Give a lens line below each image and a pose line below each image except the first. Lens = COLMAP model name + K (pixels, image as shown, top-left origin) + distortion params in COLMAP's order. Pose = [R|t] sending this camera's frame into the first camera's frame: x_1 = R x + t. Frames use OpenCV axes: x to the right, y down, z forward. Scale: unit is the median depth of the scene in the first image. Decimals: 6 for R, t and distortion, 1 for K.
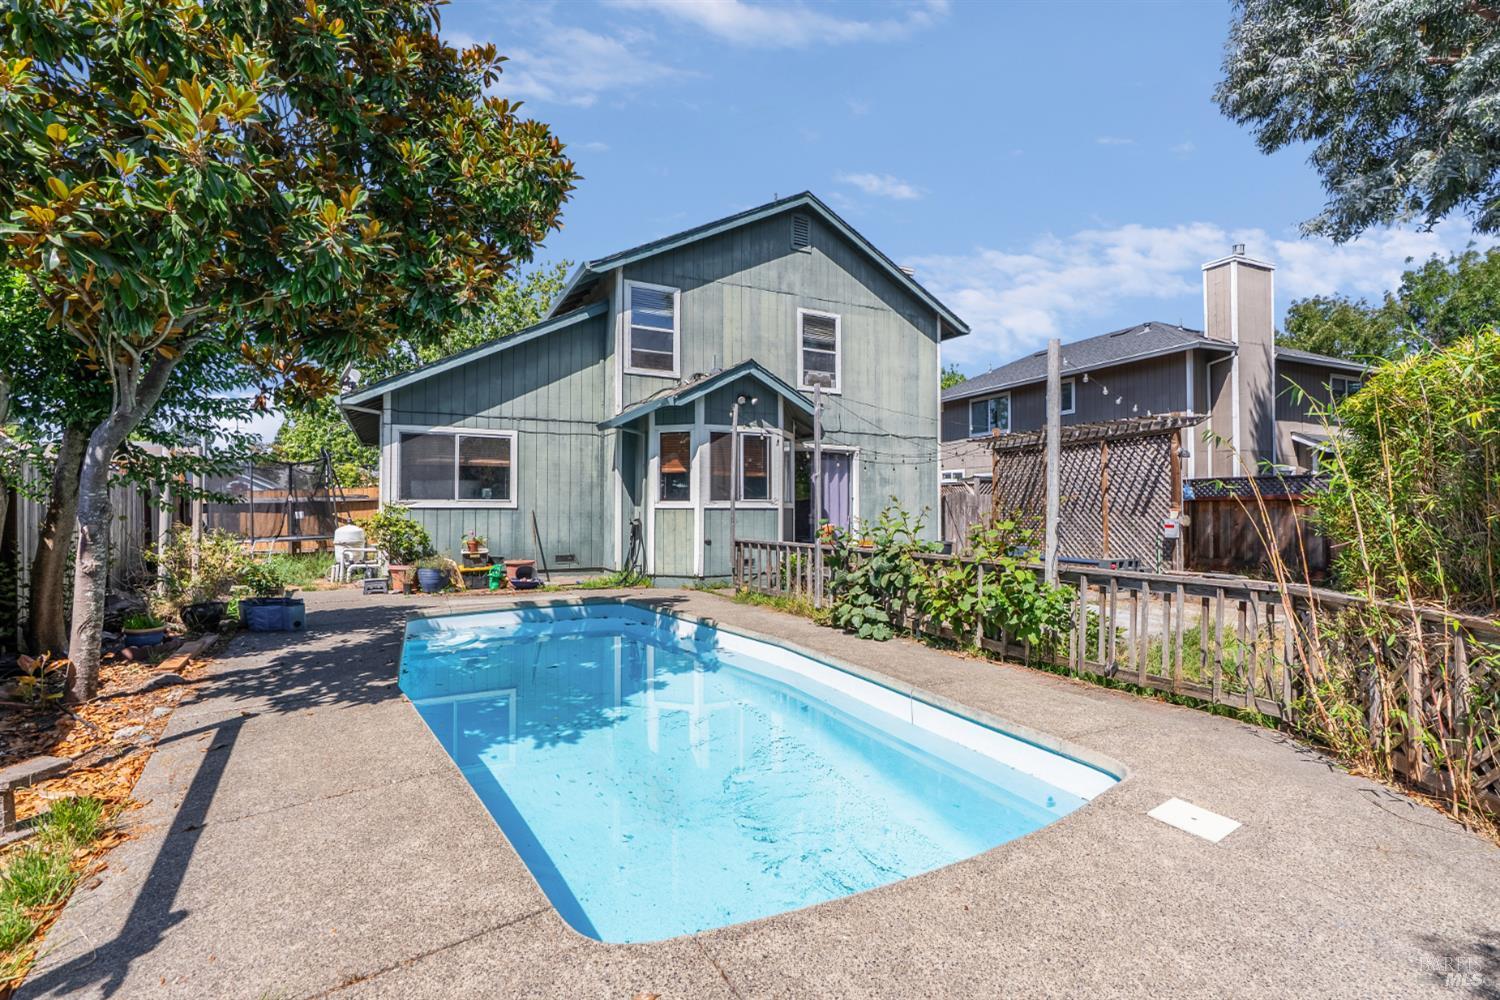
lens RADIAL K [[707.1, 0, 759.9], [0, 707.1, 497.8], [0, 0, 1]] dist [-0.014299, 0.007593]
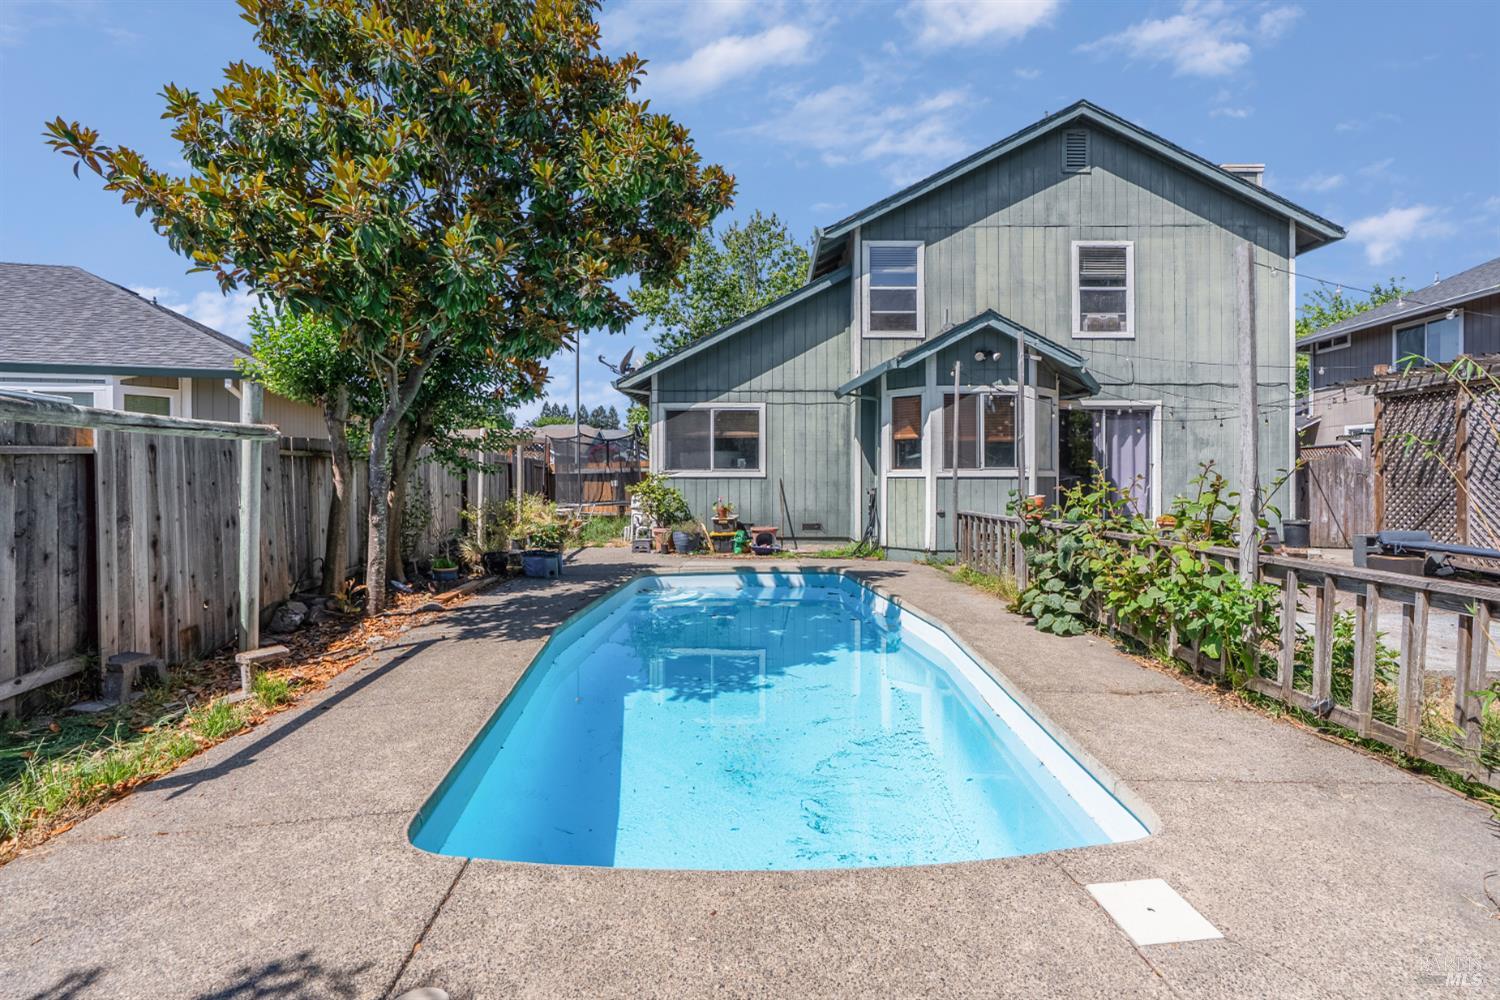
lens RADIAL K [[737.6, 0, 758.9], [0, 737.6, 478.9], [0, 0, 1]] dist [-0.009372, 0.001719]
pose [[0.871002, -0.000299, -0.491280, 0.193173], [0.008422, 0.999862, 0.014323, 0.001283], [0.491208, -0.016613, 0.870884, 0.048903]]
